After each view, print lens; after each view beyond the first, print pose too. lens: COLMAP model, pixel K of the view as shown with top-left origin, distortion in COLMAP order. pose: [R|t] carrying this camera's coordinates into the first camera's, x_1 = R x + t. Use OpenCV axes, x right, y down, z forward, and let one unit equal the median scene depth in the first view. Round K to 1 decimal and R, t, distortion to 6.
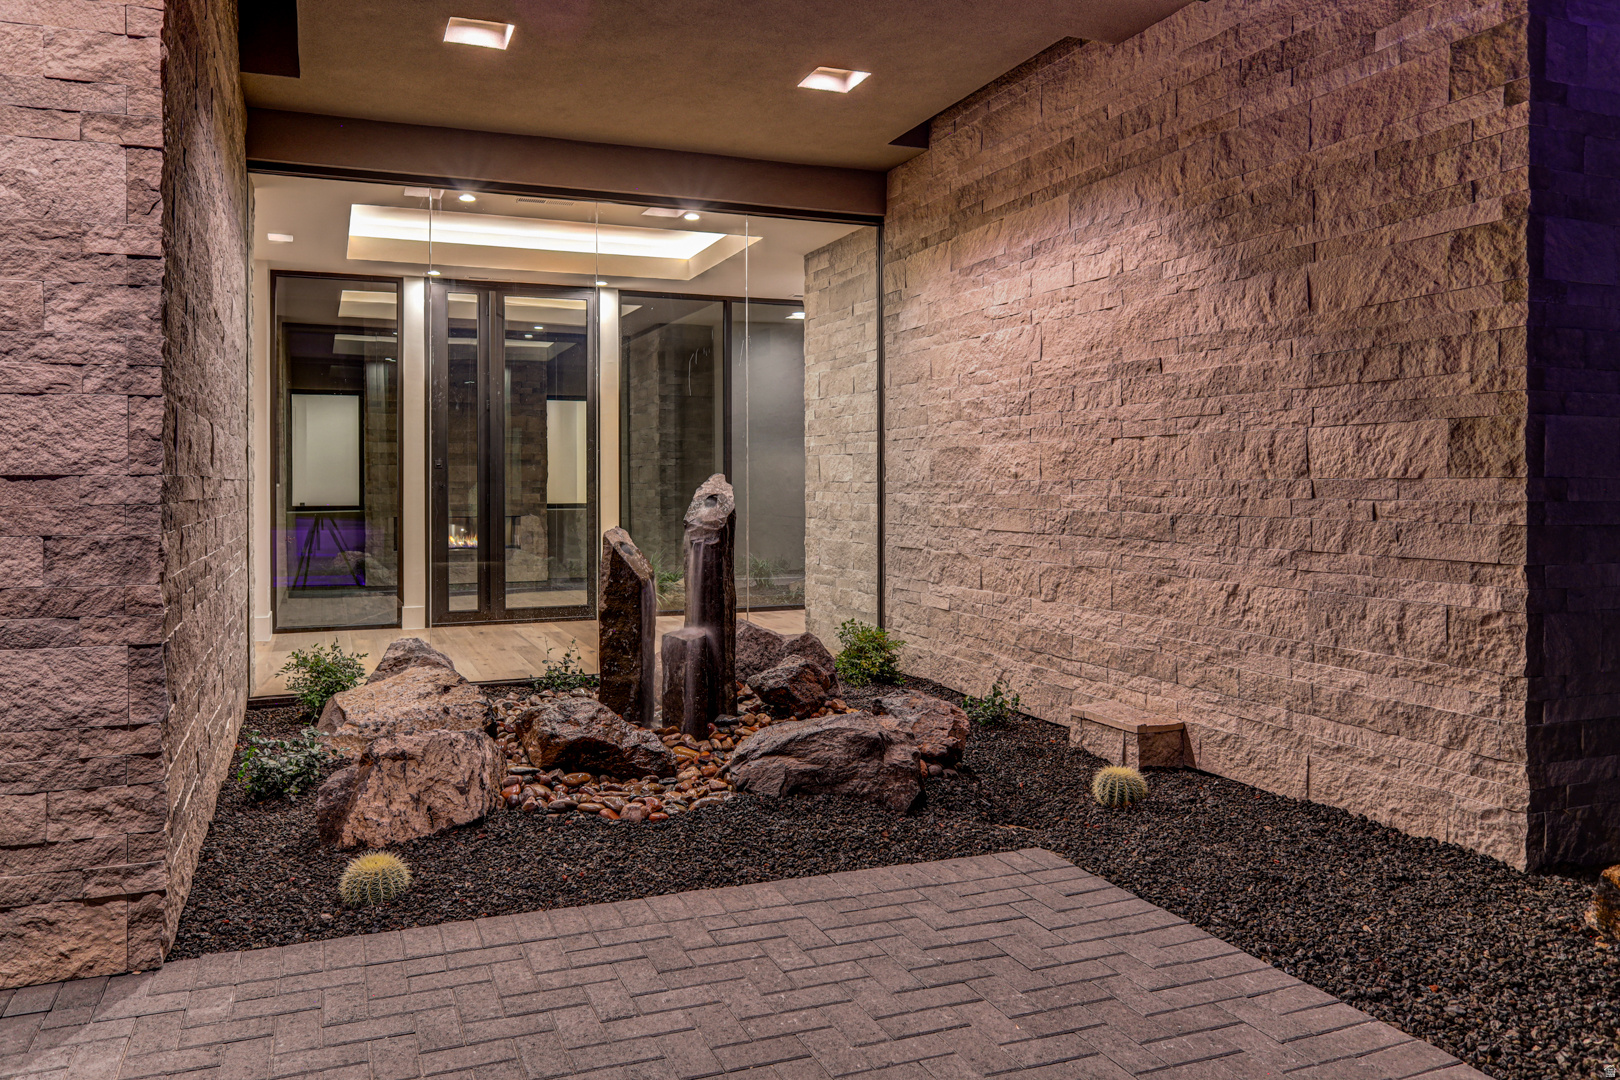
lens RADIAL K [[1102.0, 0, 727.5], [0, 1102.0, 497.5], [0, 0, 1]] dist [-0.001652, -0.000705]
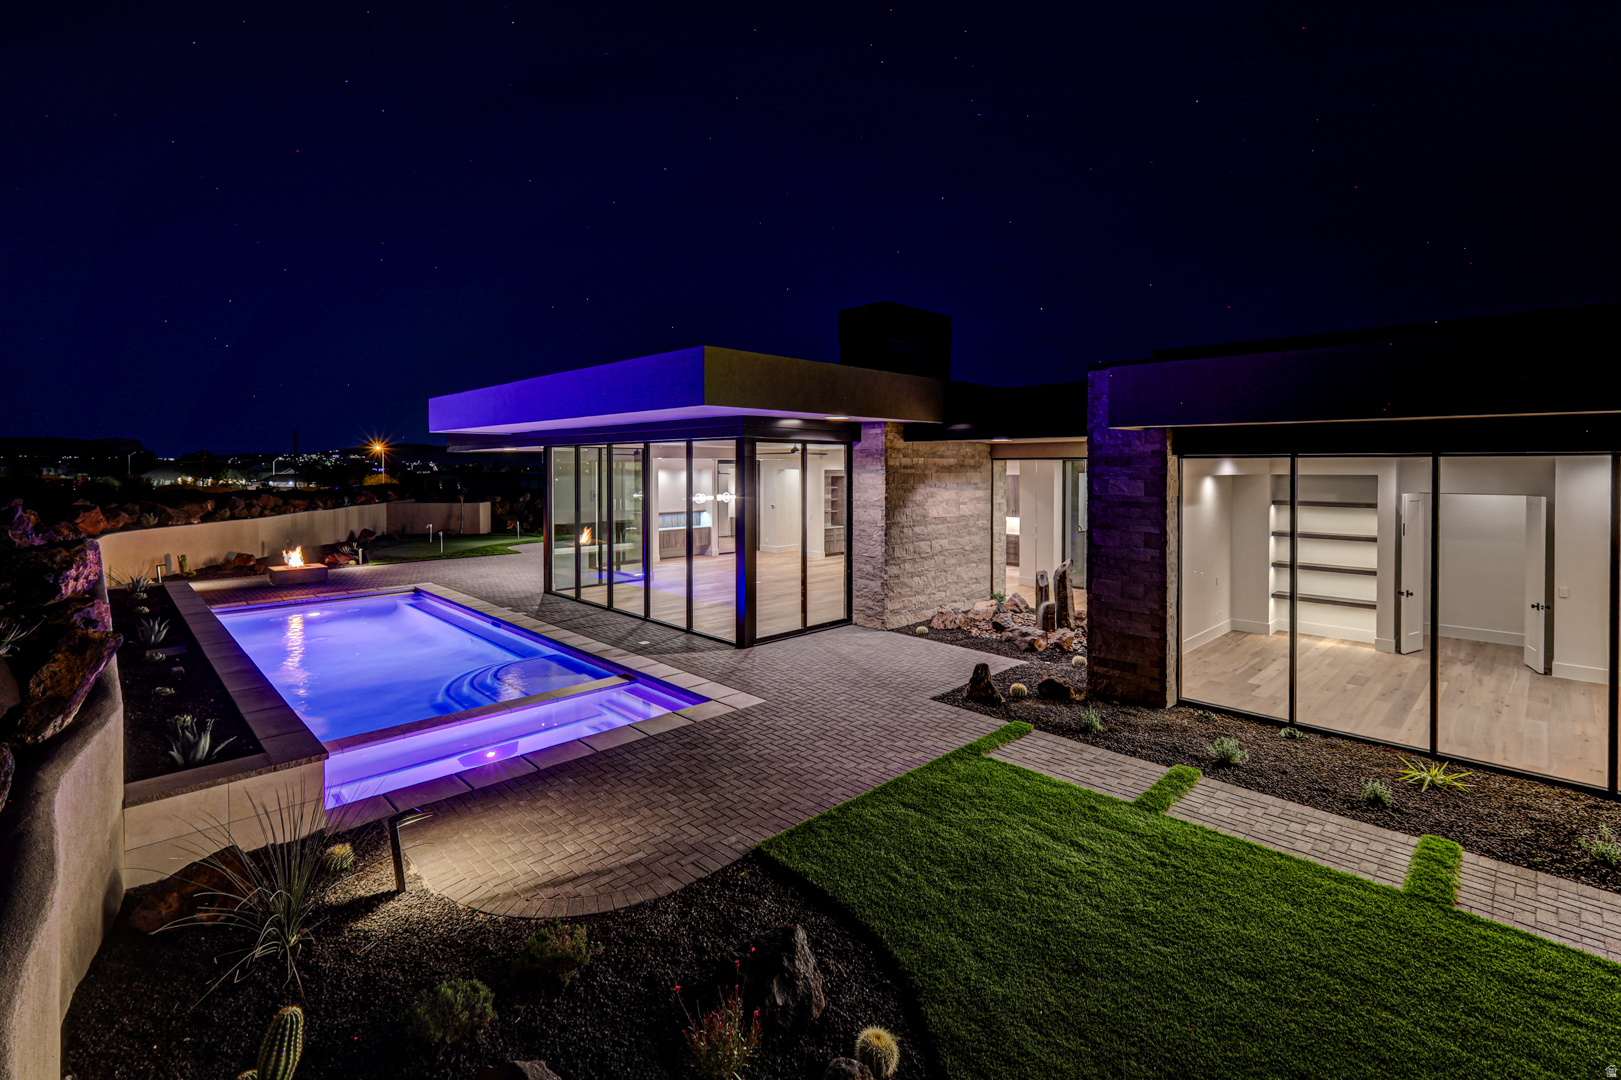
lens RADIAL K [[736.8, 0, 781.0], [0, 736.8, 470.5], [0, 0, 1]] dist [0.002406, 0.000511]
pose [[0.385480, 0.006804, -0.922691, 2.537207], [-0.006007, 0.999970, 0.004864, -0.432010], [0.922697, 0.003667, 0.385510, -0.989169]]
